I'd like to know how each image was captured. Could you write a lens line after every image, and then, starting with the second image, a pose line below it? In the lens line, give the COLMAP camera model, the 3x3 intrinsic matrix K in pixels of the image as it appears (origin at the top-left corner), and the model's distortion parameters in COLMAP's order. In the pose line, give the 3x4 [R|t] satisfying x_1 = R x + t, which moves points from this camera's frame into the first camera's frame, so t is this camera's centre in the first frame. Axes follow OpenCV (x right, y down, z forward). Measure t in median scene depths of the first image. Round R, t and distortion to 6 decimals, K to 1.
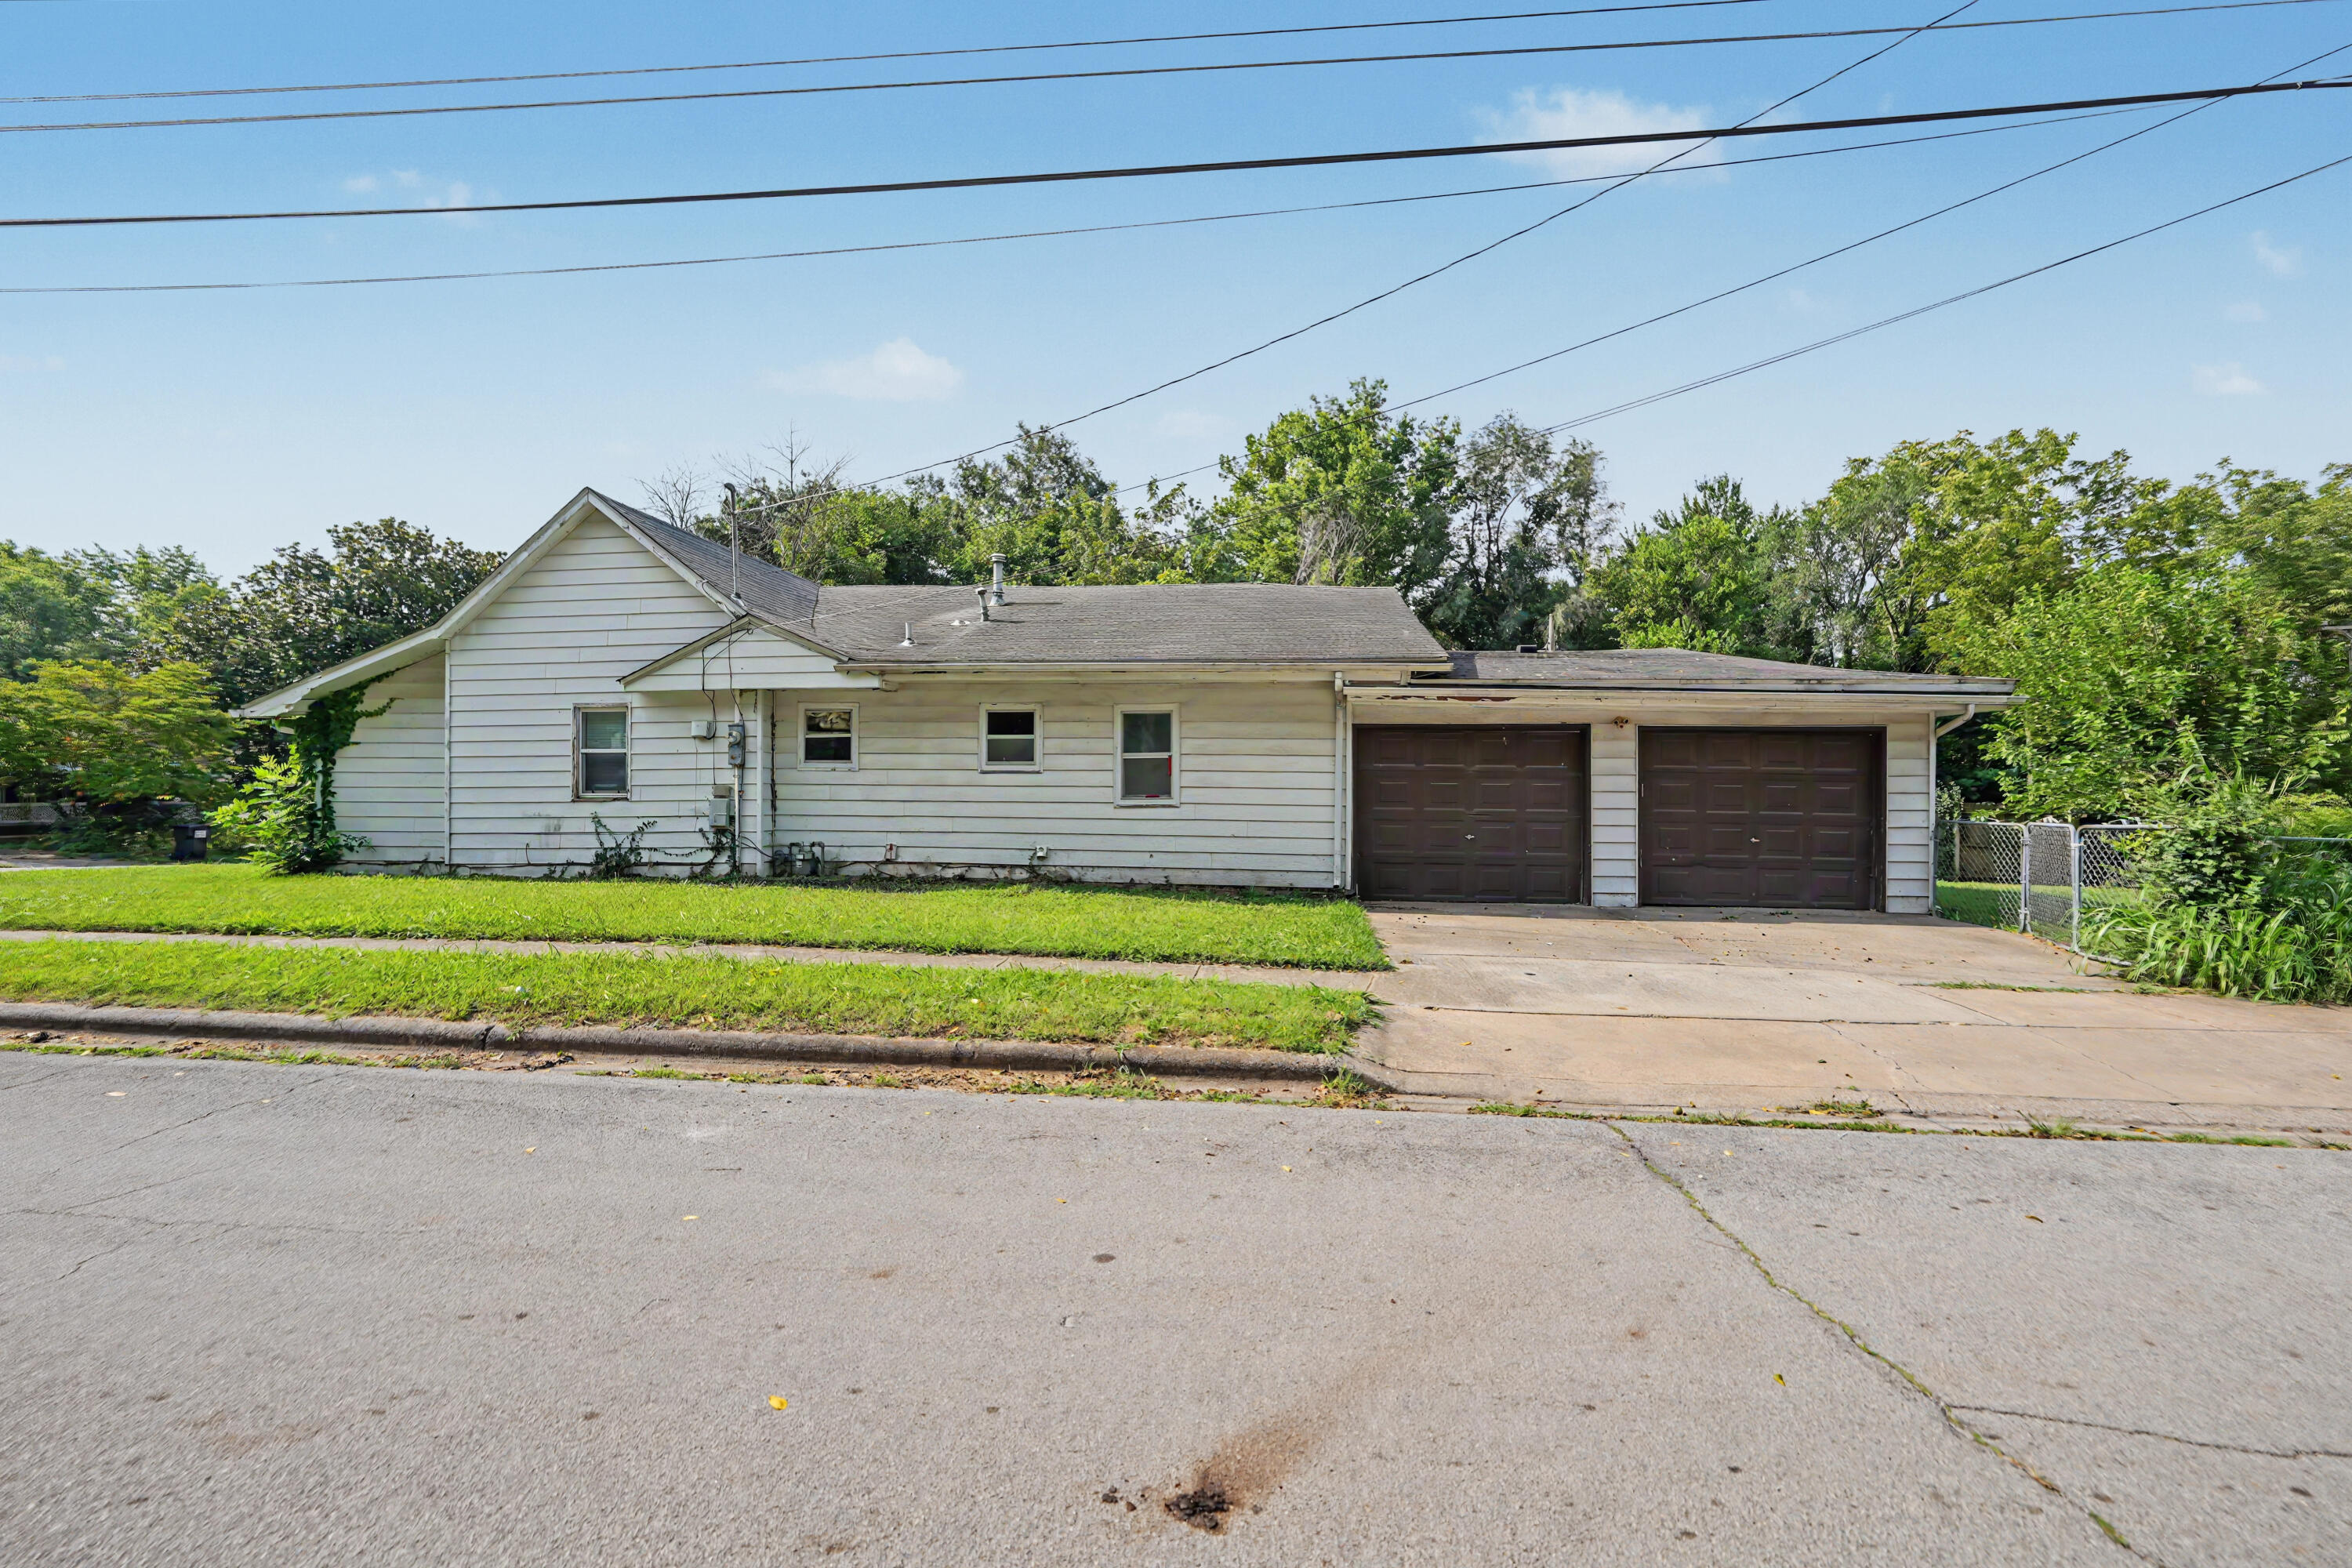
lens RADIAL K [[1068.0, 0, 1176.2], [0, 1068.0, 775.0], [0, 0, 1]] dist [-0.018083, 0.002103]
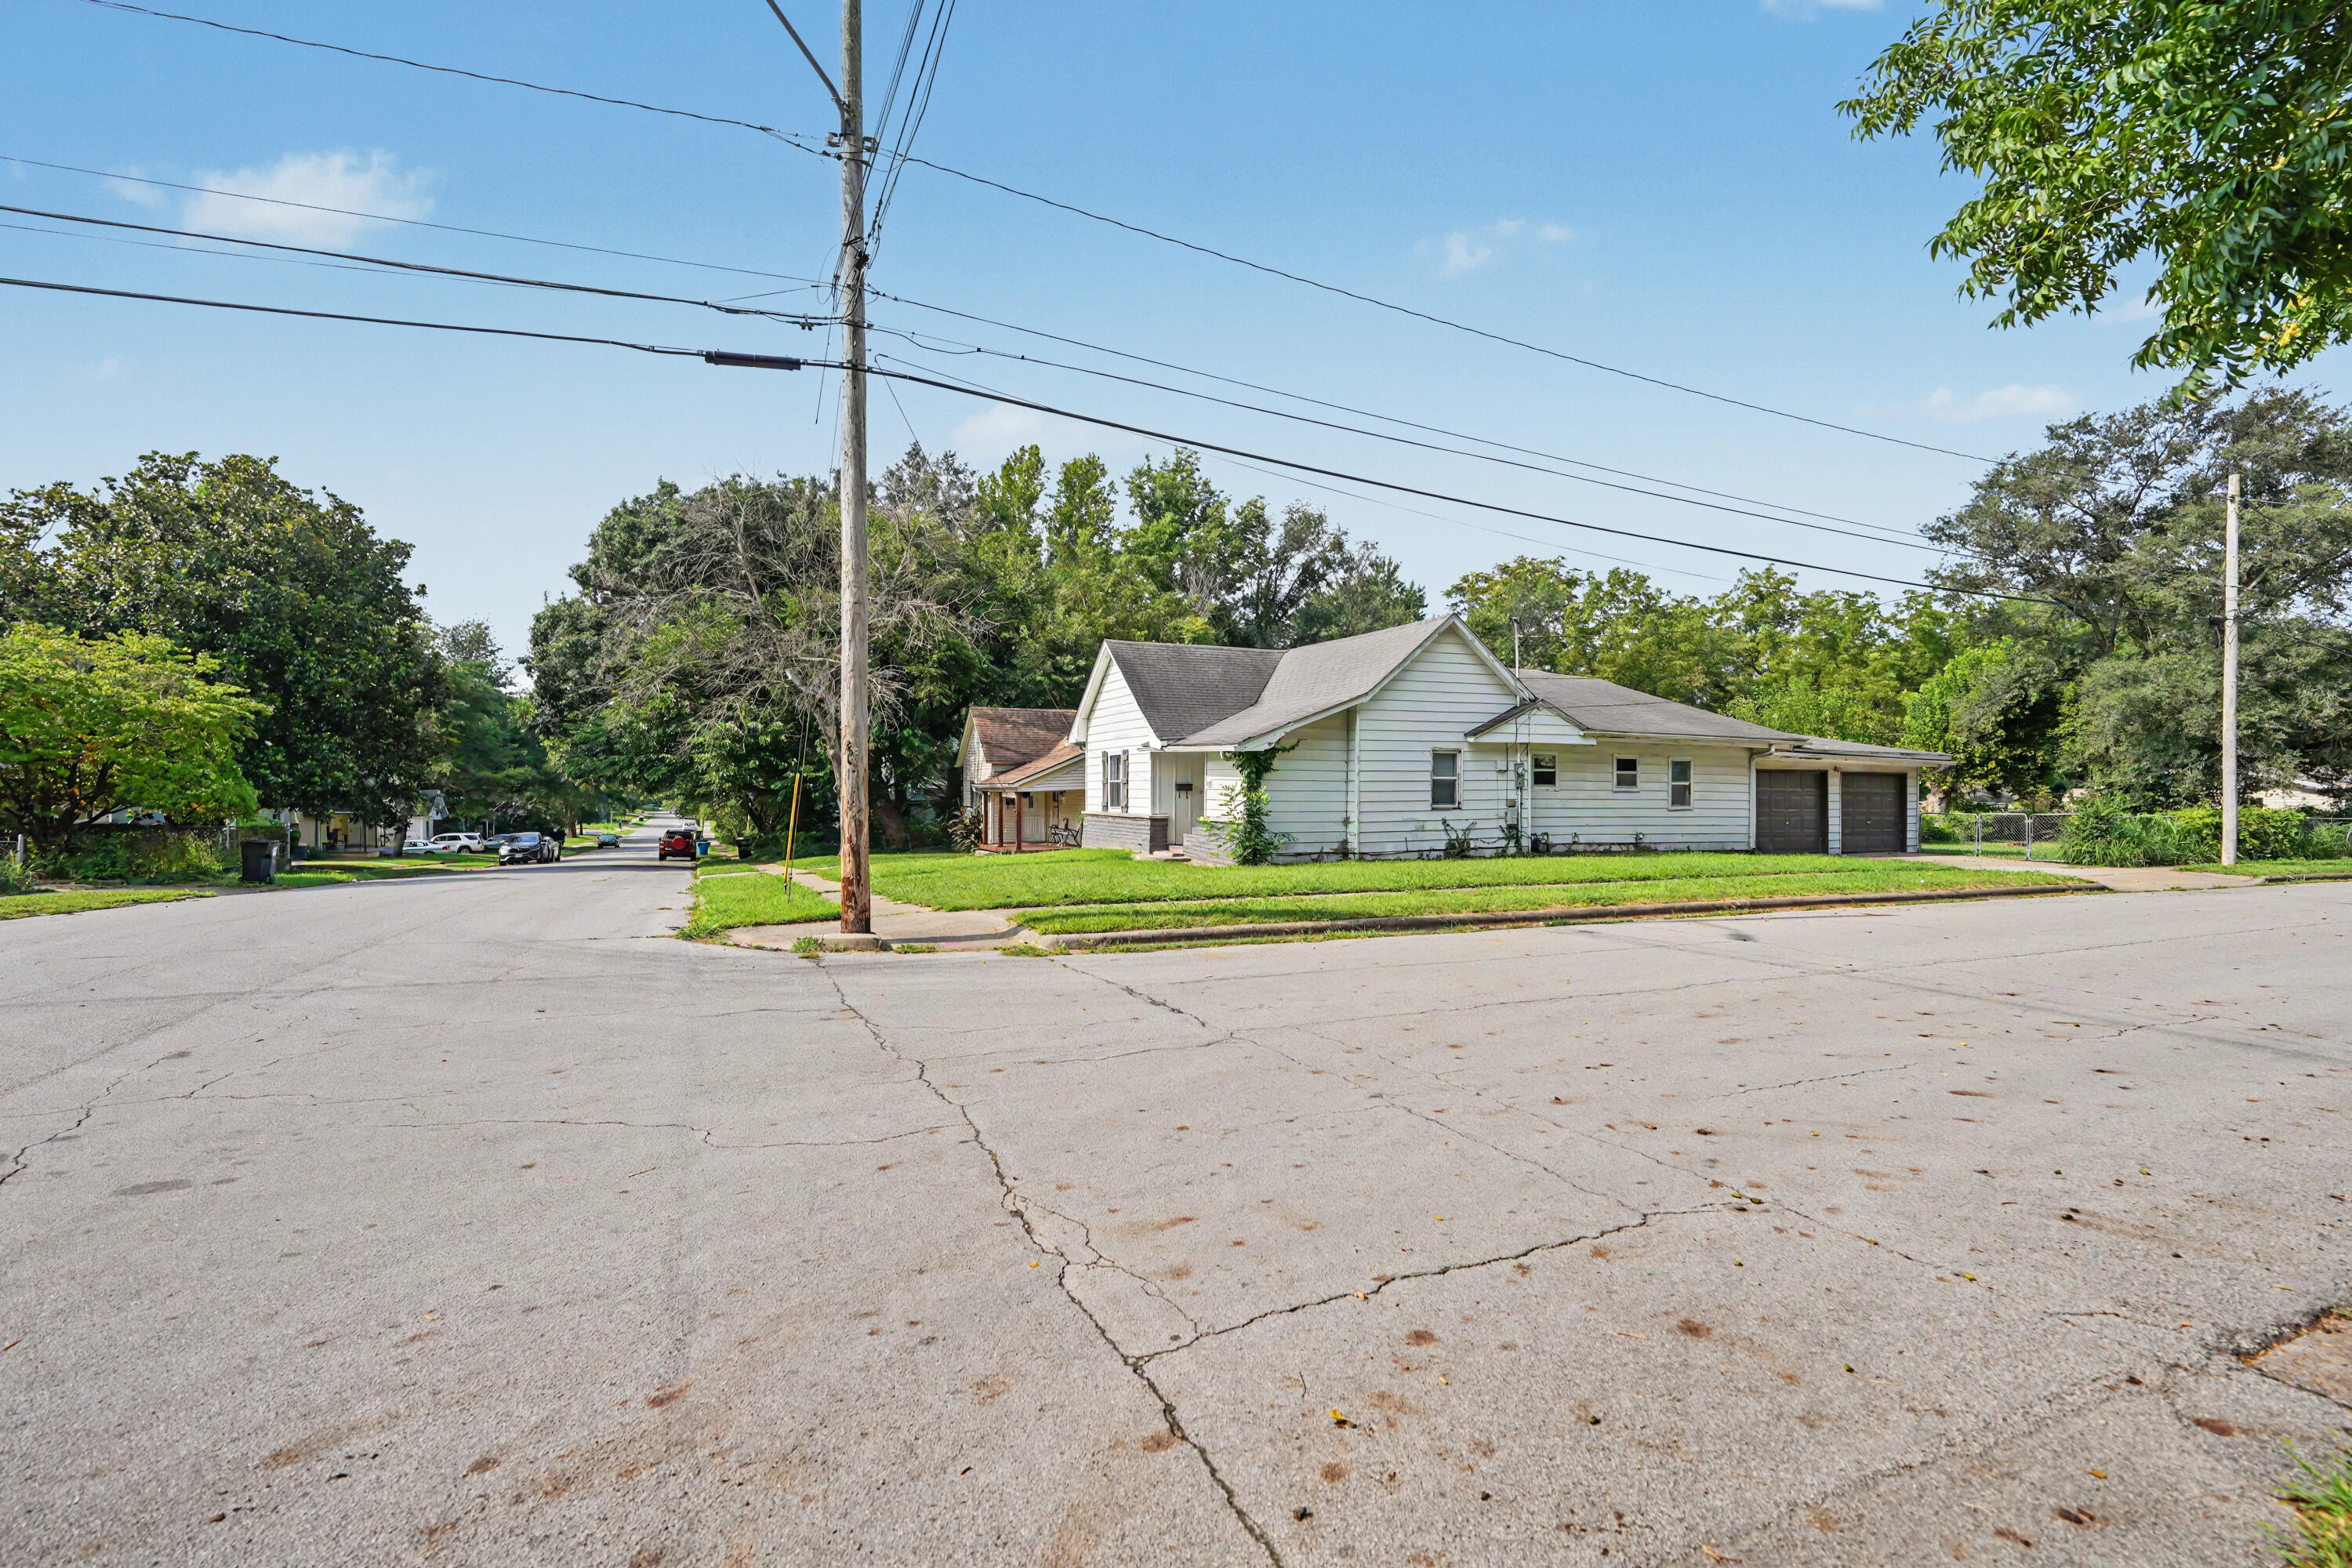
lens RADIAL K [[1068.0, 0, 1176.0], [0, 1068.0, 795.2], [0, 0, 1]] dist [-0.018083, 0.002103]
pose [[0.852666, -0.003044, 0.522448, -1.746010], [-0.011465, 0.999633, 0.024537, -0.032319], [-0.522331, -0.026912, 0.852318, -0.148935]]
